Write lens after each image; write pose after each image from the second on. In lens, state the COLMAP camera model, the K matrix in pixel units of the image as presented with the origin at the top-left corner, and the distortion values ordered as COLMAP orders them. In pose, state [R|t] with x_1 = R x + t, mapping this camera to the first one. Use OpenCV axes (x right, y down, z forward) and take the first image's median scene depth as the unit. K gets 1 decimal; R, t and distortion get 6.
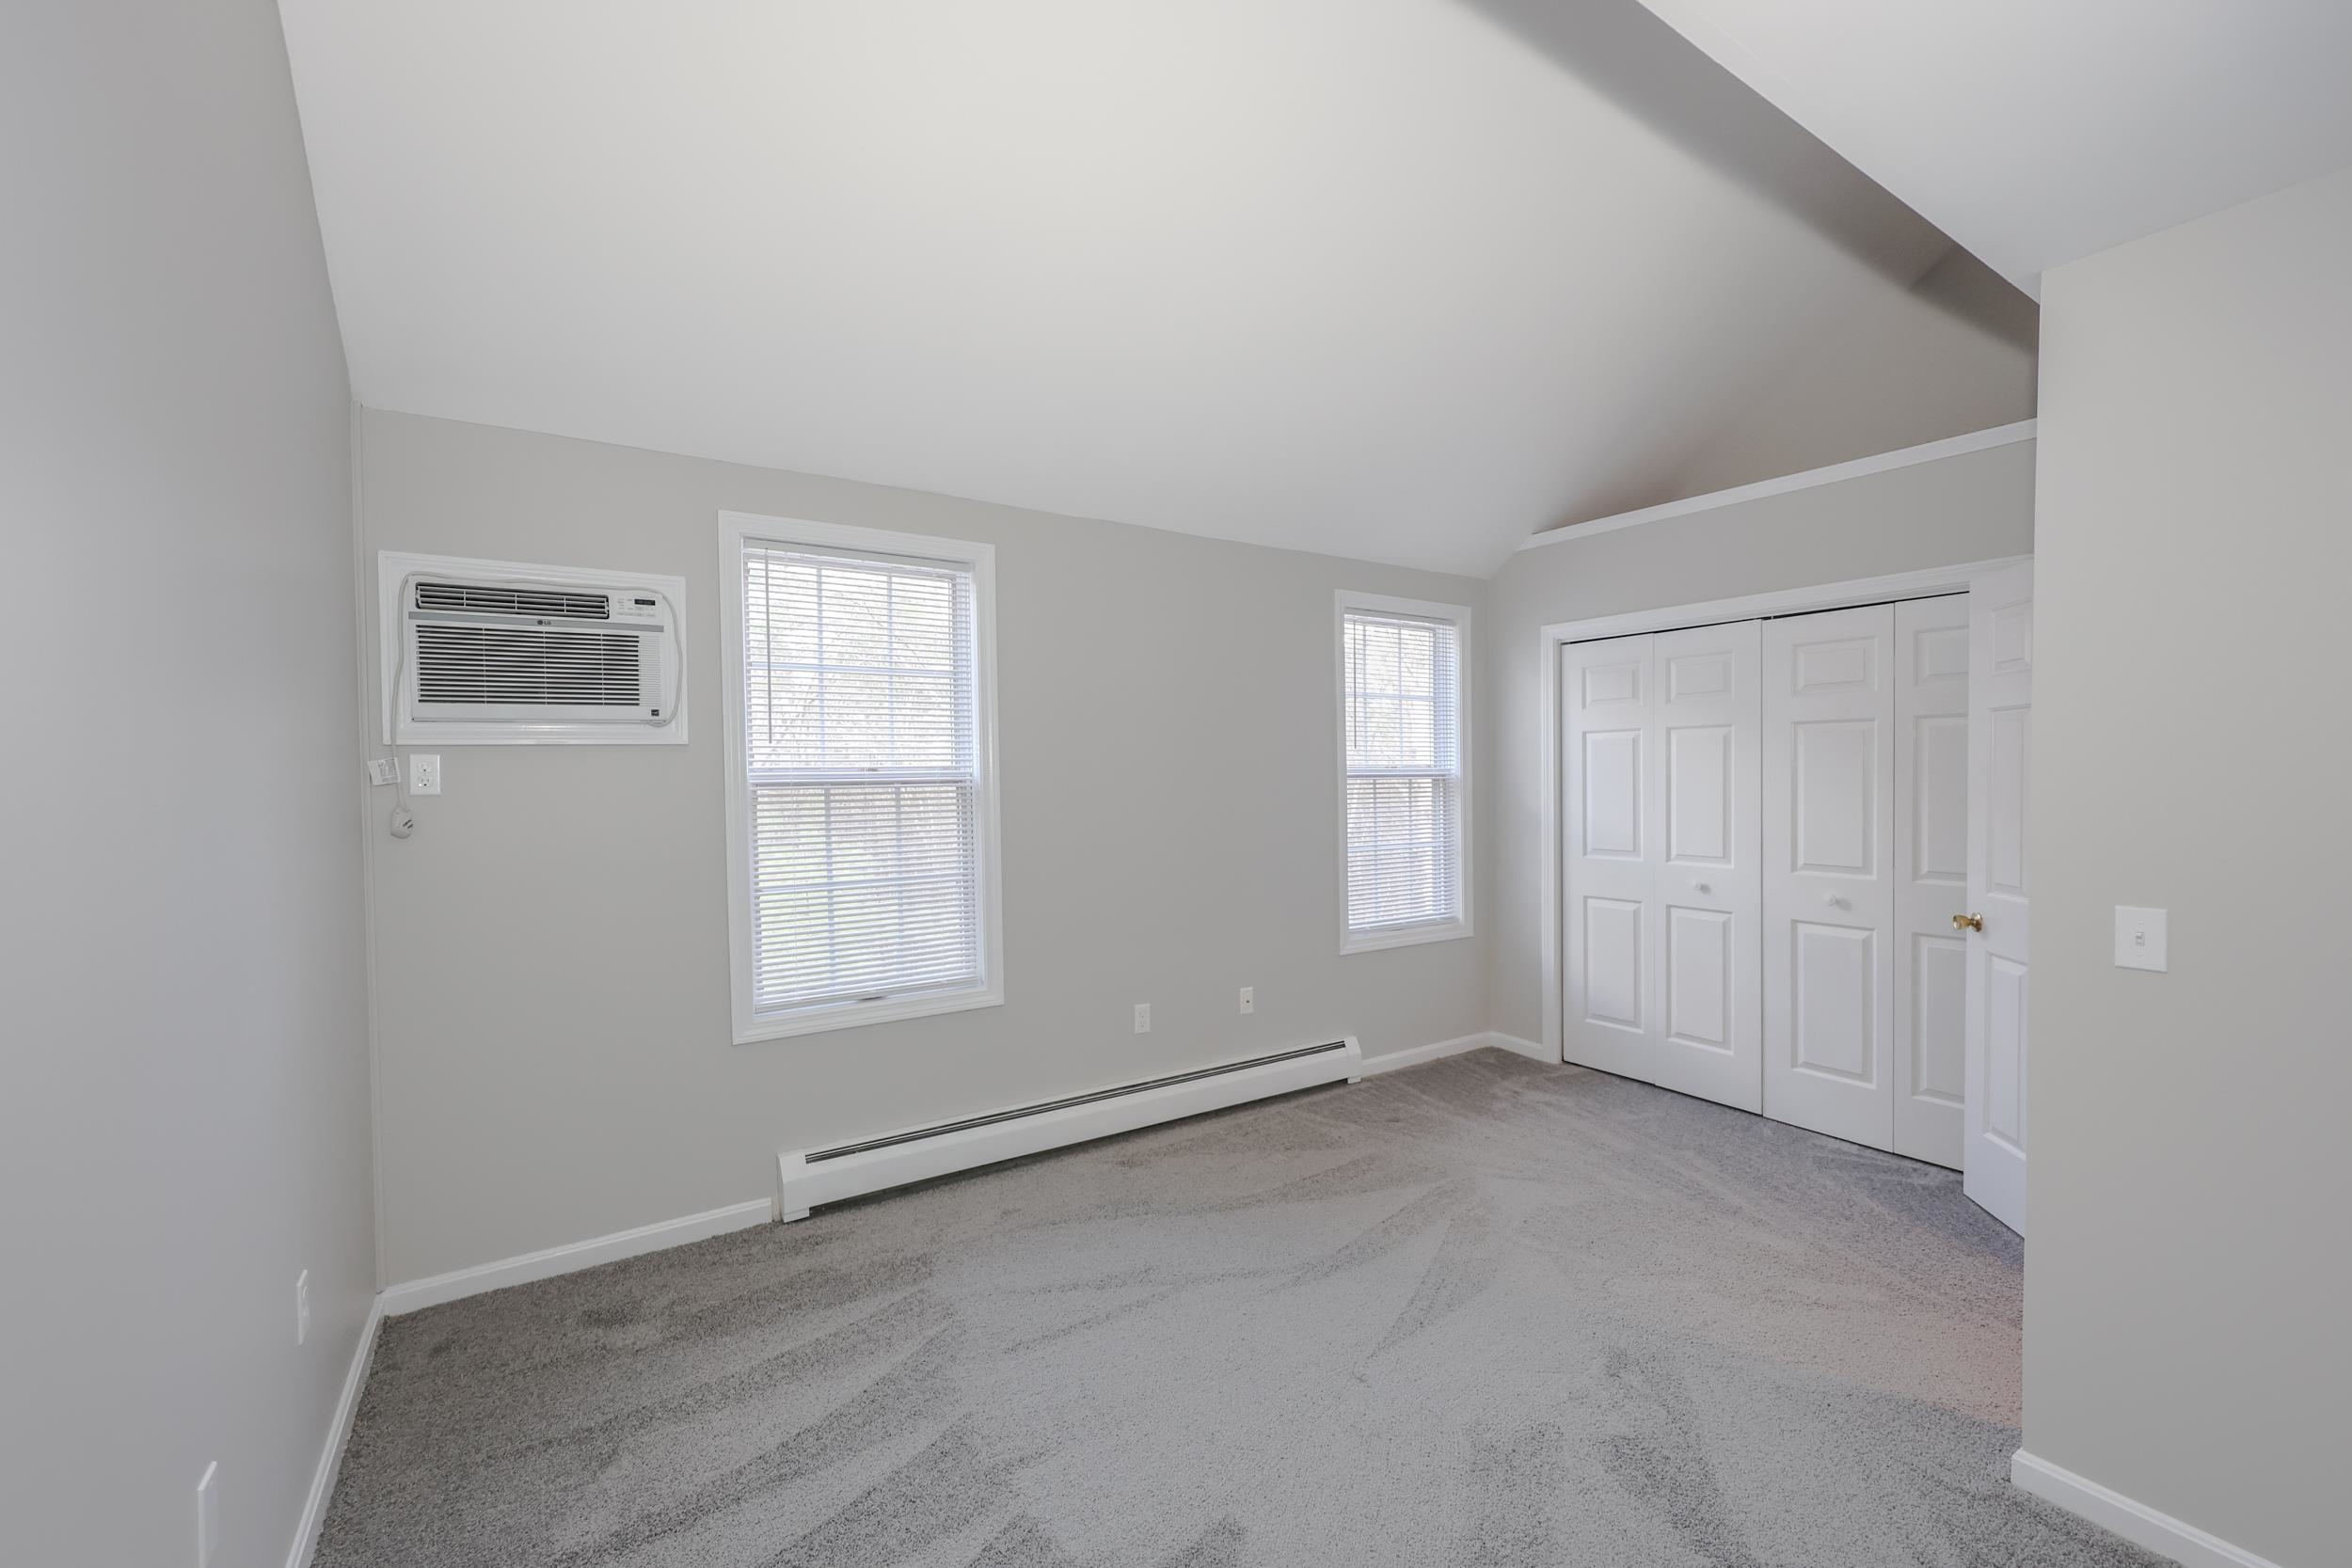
lens RADIAL K [[969.8, 0, 1188.6], [0, 969.8, 792.2], [0, 0, 1]] dist [-0.000186, -0.000362]
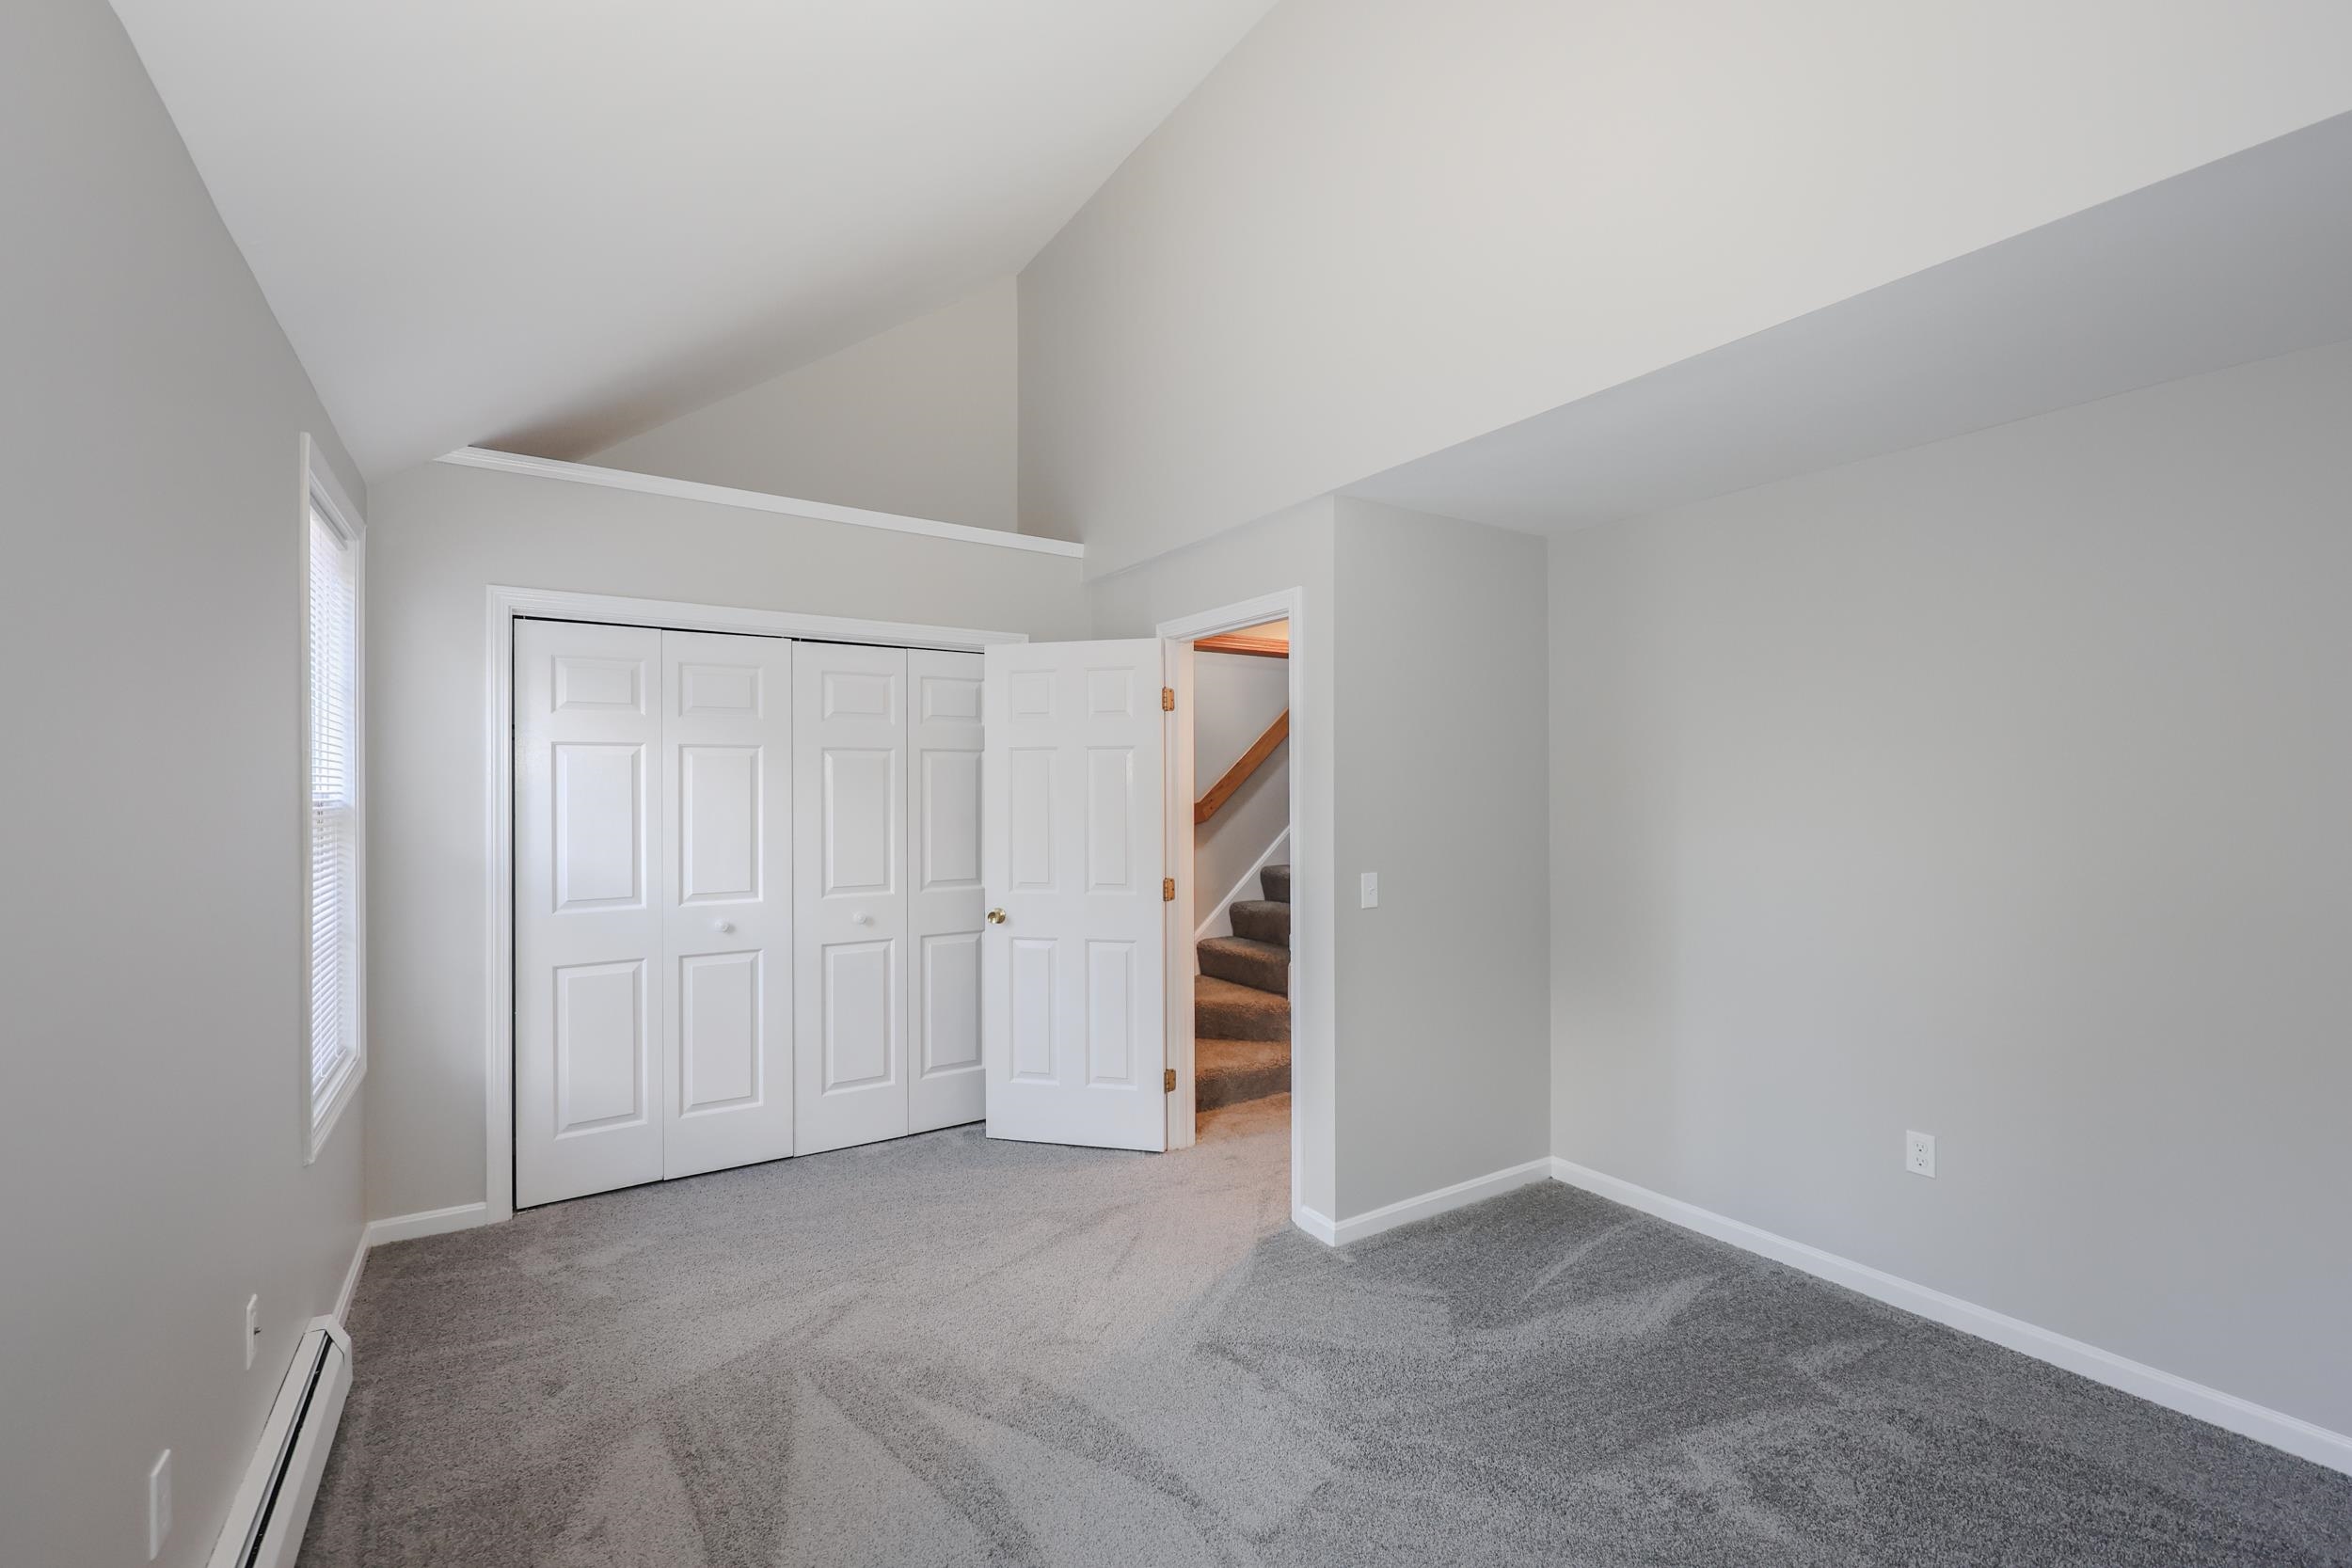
lens RADIAL K [[992.7, 0, 1161.1], [0, 992.7, 778.1], [0, 0, 1]] dist [0.003221, -0.001415]
pose [[0.019330, 0.022739, 0.999555, -0.373213], [0.023554, 0.999454, -0.023192, -0.007974], [-0.999536, 0.023992, 0.018783, 0.585750]]
